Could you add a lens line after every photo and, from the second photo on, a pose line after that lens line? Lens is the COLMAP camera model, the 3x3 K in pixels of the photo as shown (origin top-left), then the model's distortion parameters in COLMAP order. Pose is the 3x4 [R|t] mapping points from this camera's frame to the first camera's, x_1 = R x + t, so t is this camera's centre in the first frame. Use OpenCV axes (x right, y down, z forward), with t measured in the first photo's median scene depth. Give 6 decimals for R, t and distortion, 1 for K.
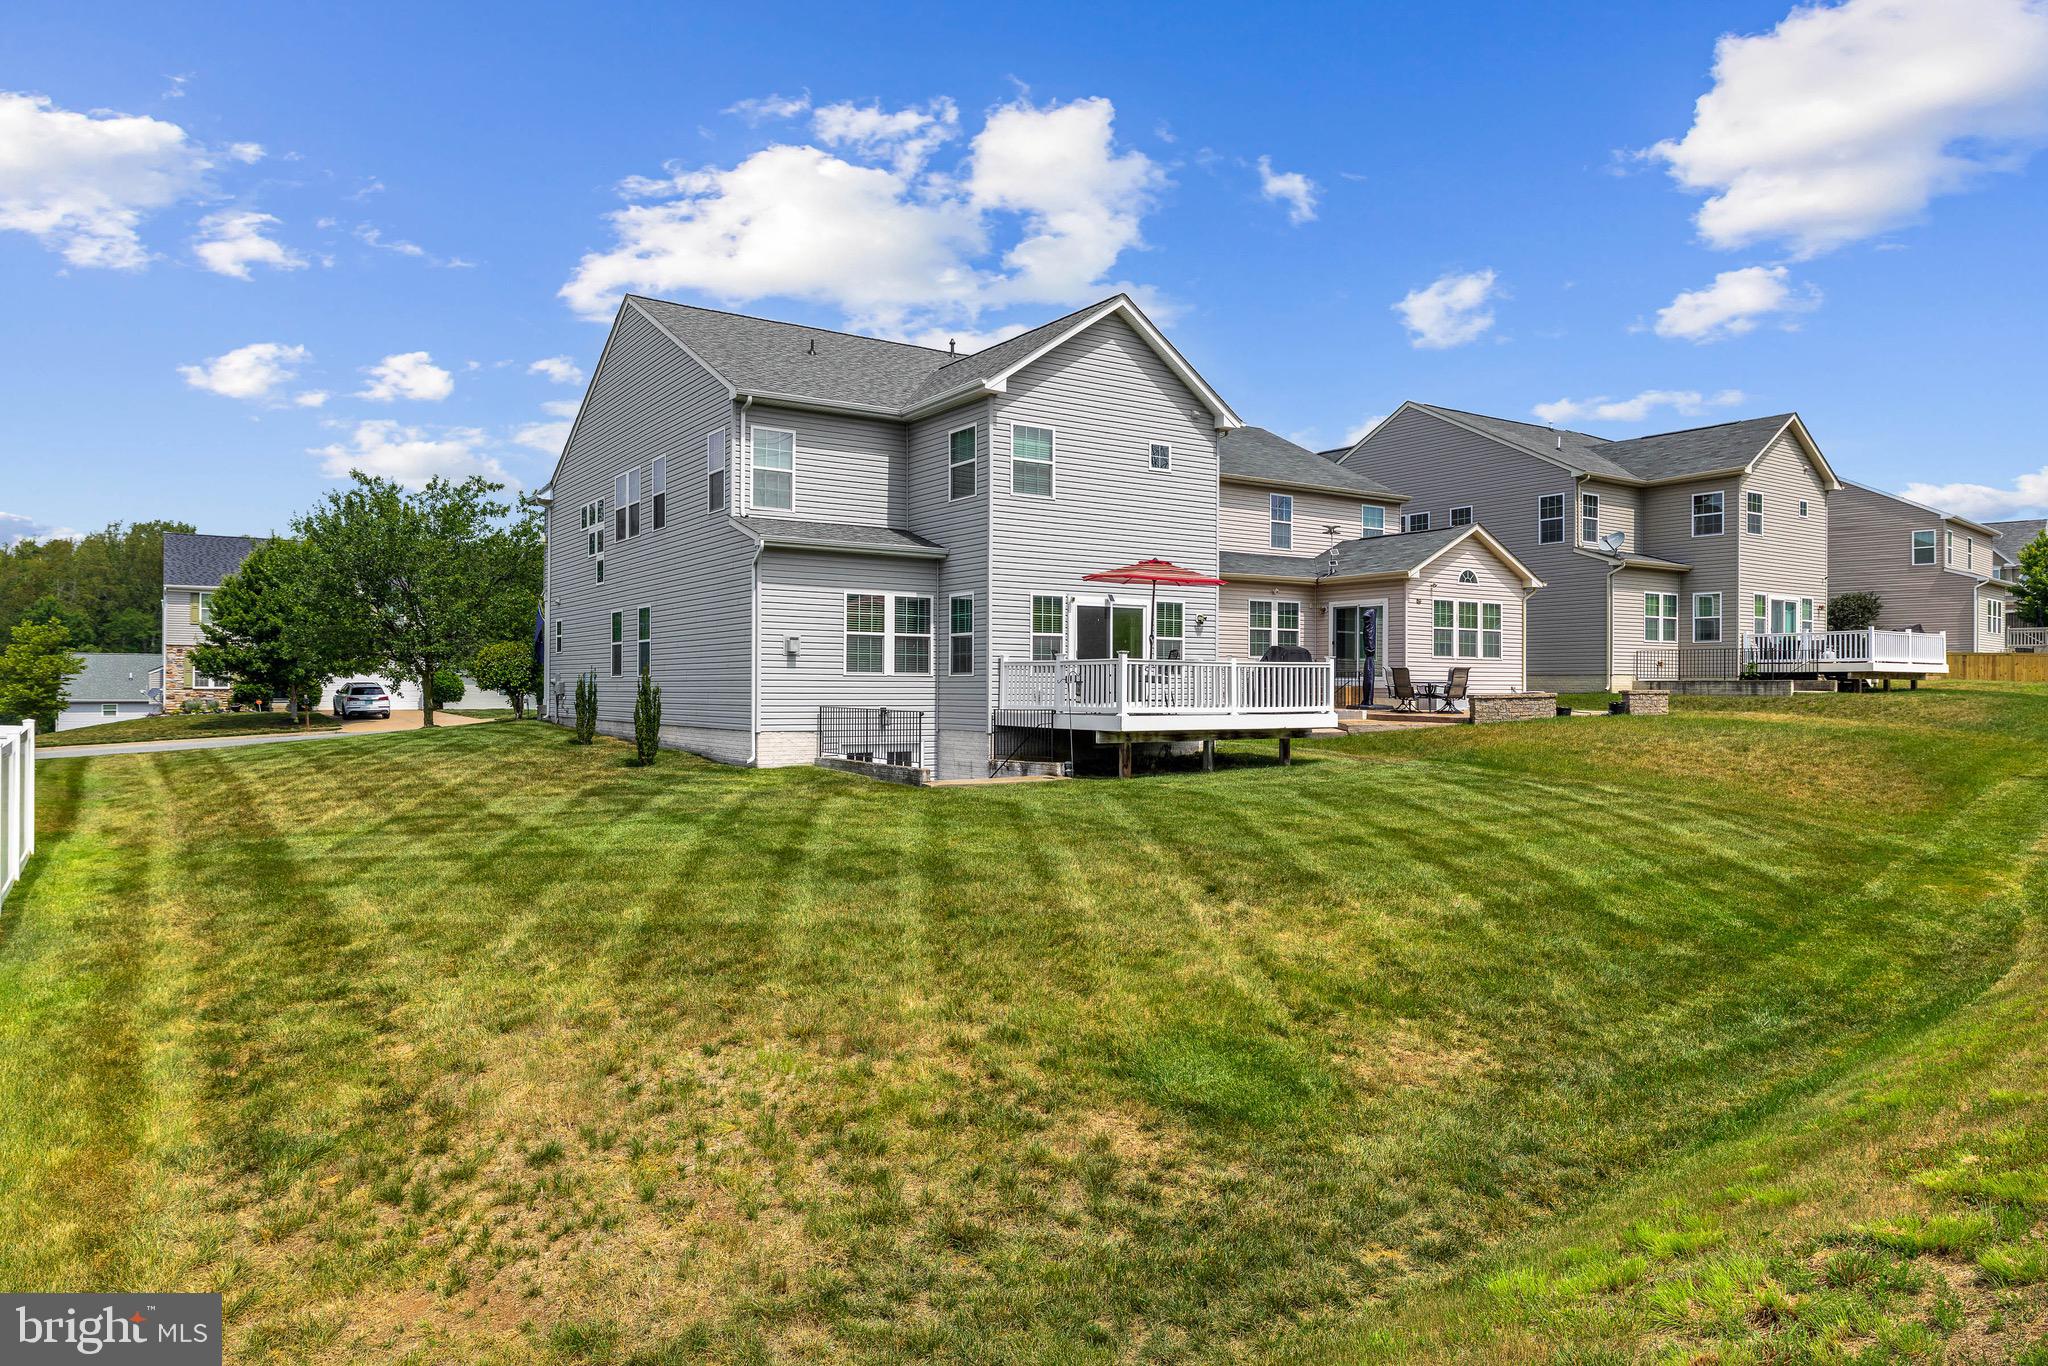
lens RADIAL K [[1275.1, 0, 1024.0], [0, 1275.1, 683.0], [0, 0, 1]] dist [0.005215, 0.000534]
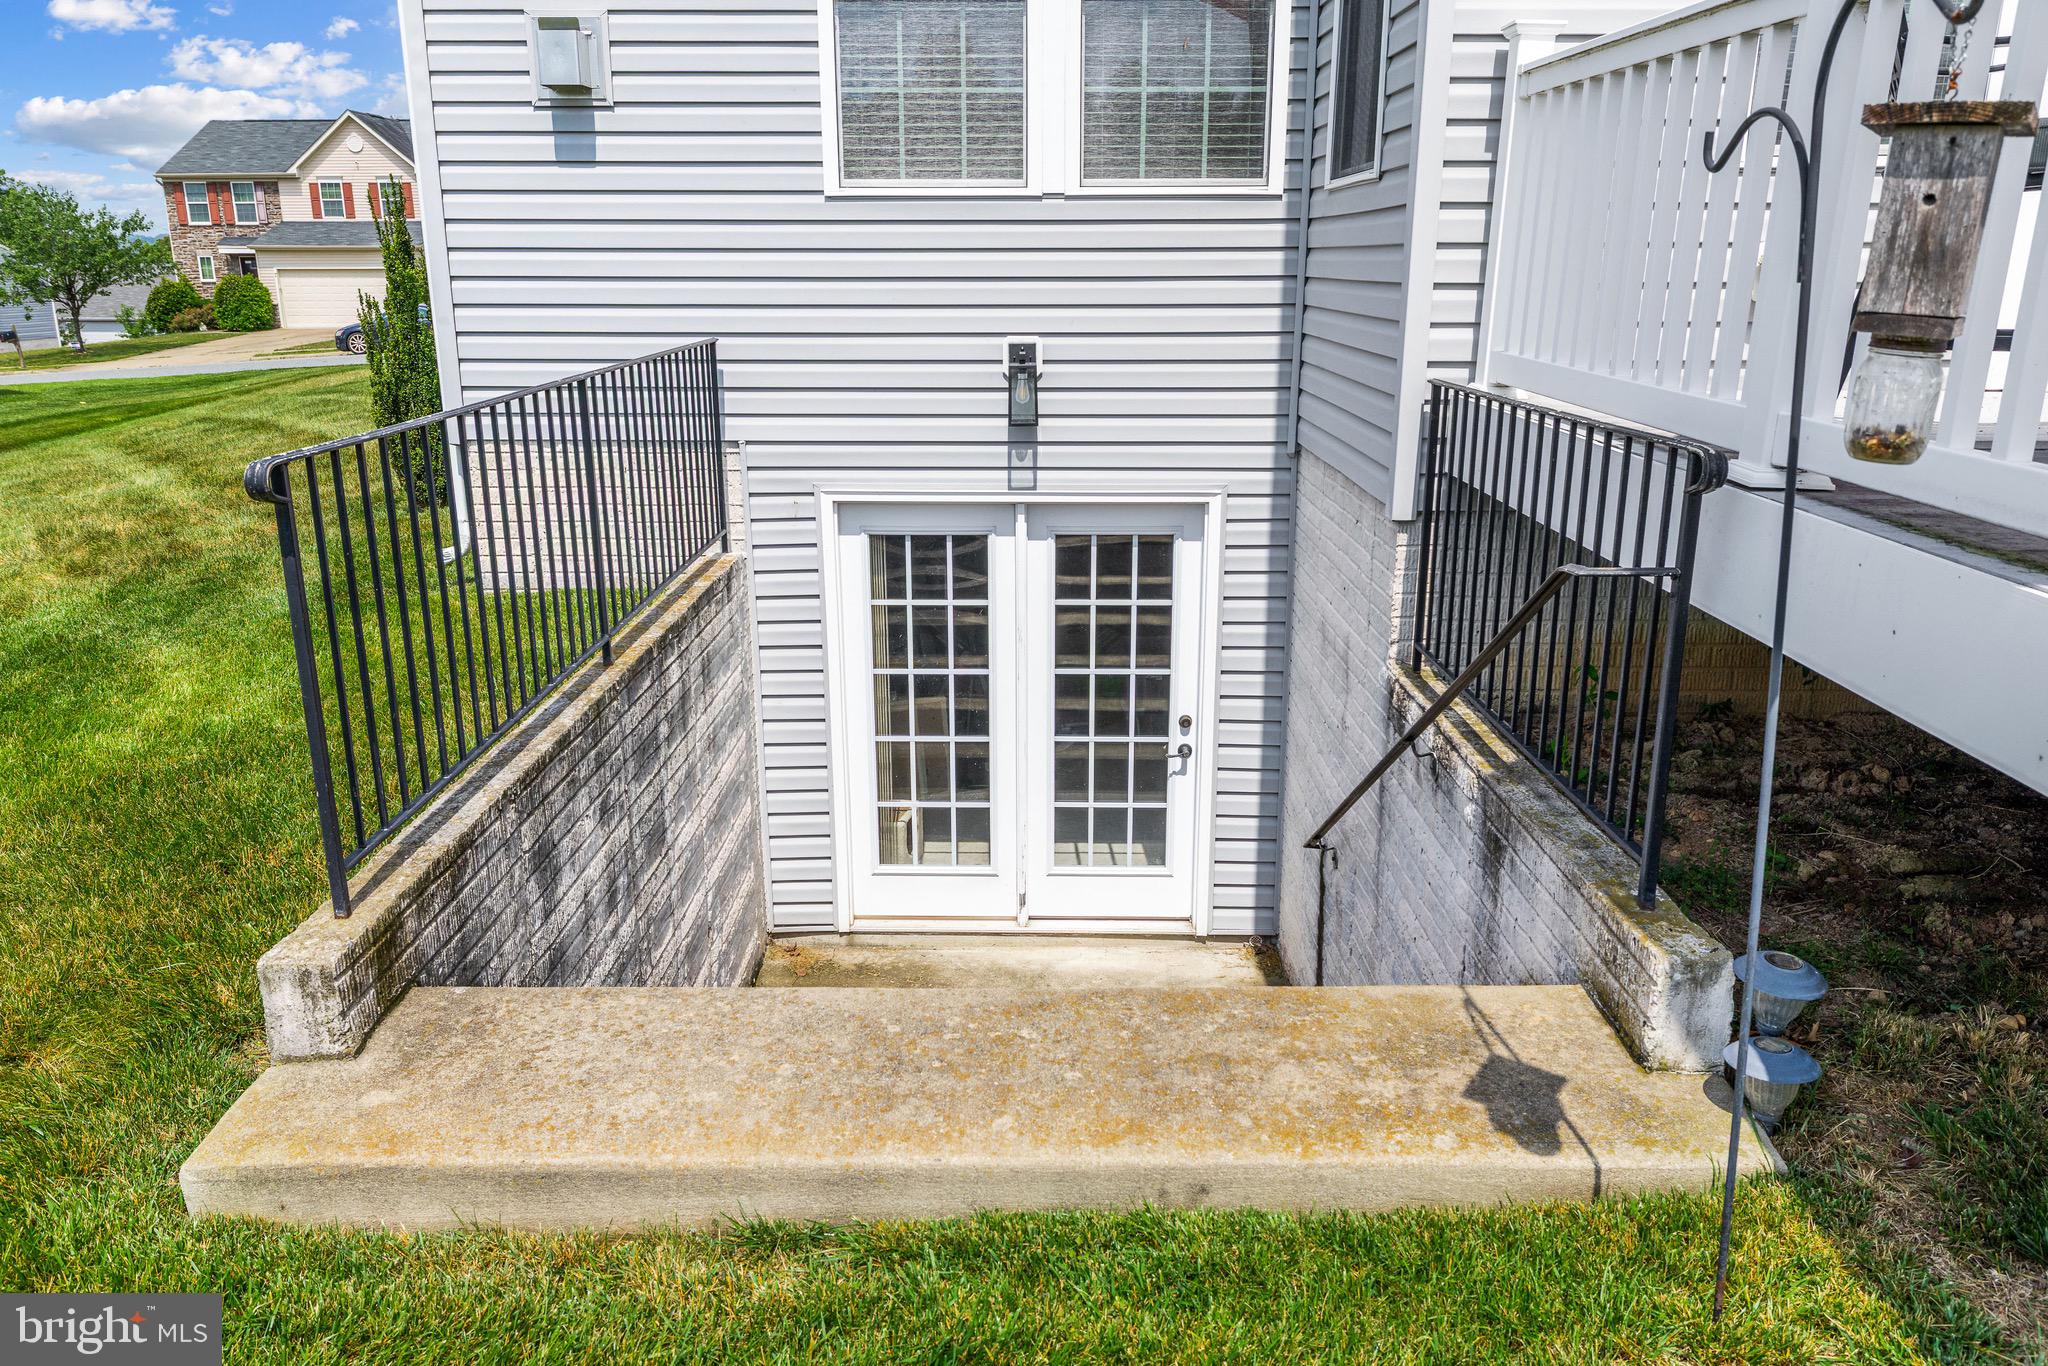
lens RADIAL K [[1447.1, 0, 1024.0], [0, 1447.1, 683.0], [0, 0, 1]] dist [0.049454, -0.077555]
pose [[0.827417, 0.151729, -0.540703, 0.040292], [0.007464, 0.959754, 0.280742, 0.004463], [0.561539, -0.236326, 0.792984, 0.767620]]
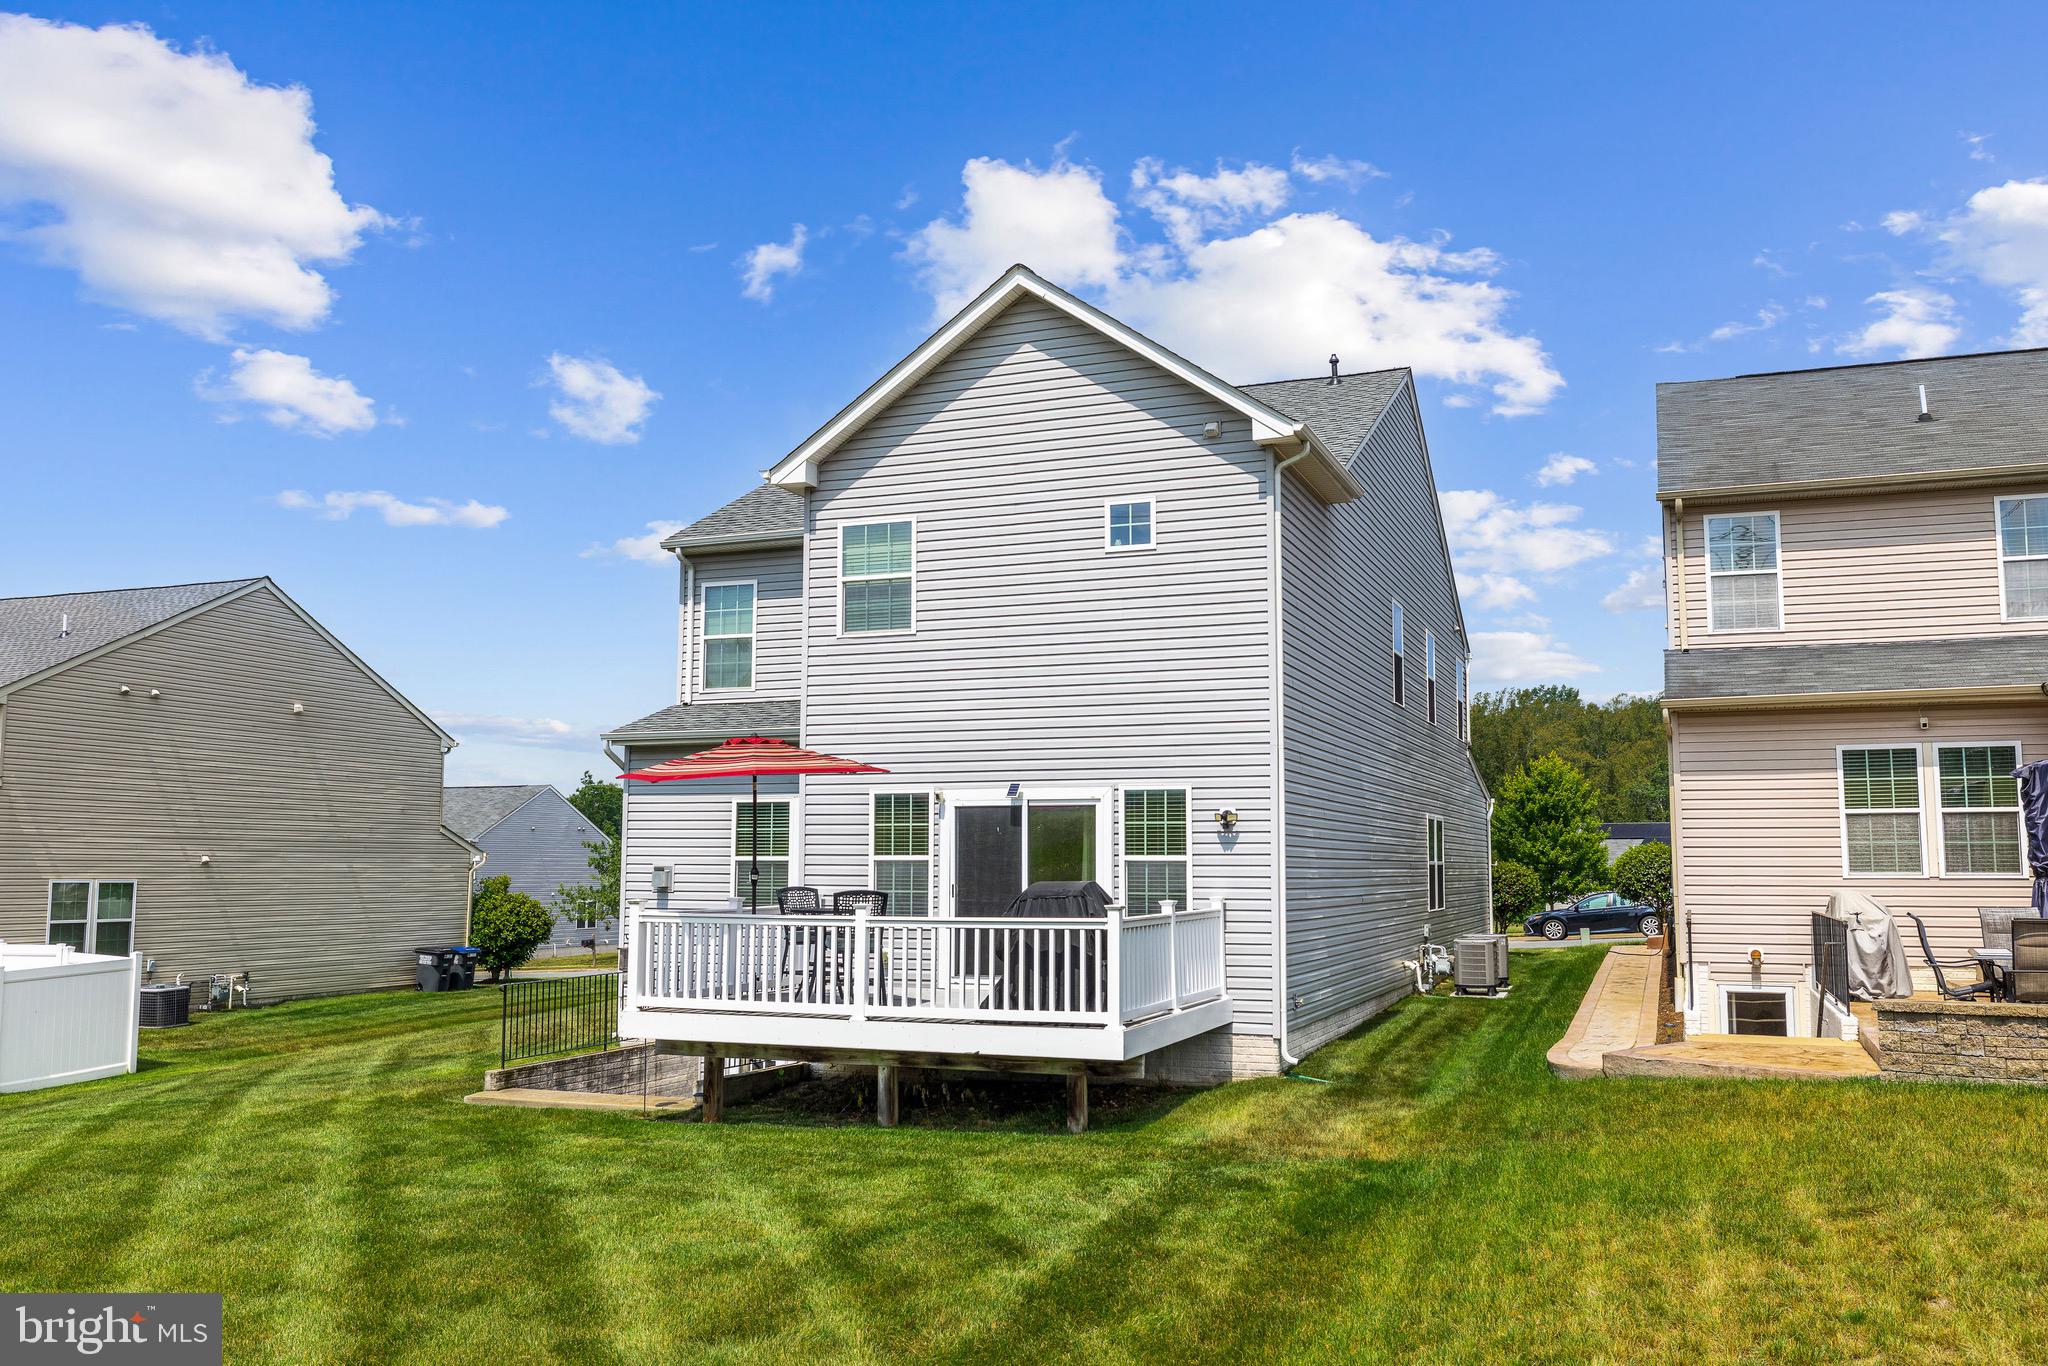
lens RADIAL K [[1663.3, 0, 1024.0], [0, 1663.3, 683.0], [0, 0, 1]] dist [0.008118, 0.000133]
pose [[0.574356, -0.092700, -0.813340, 0.680586], [0.003437, 0.993832, -0.110845, -0.032289], [0.818598, 0.060869, 0.571132, 0.583713]]
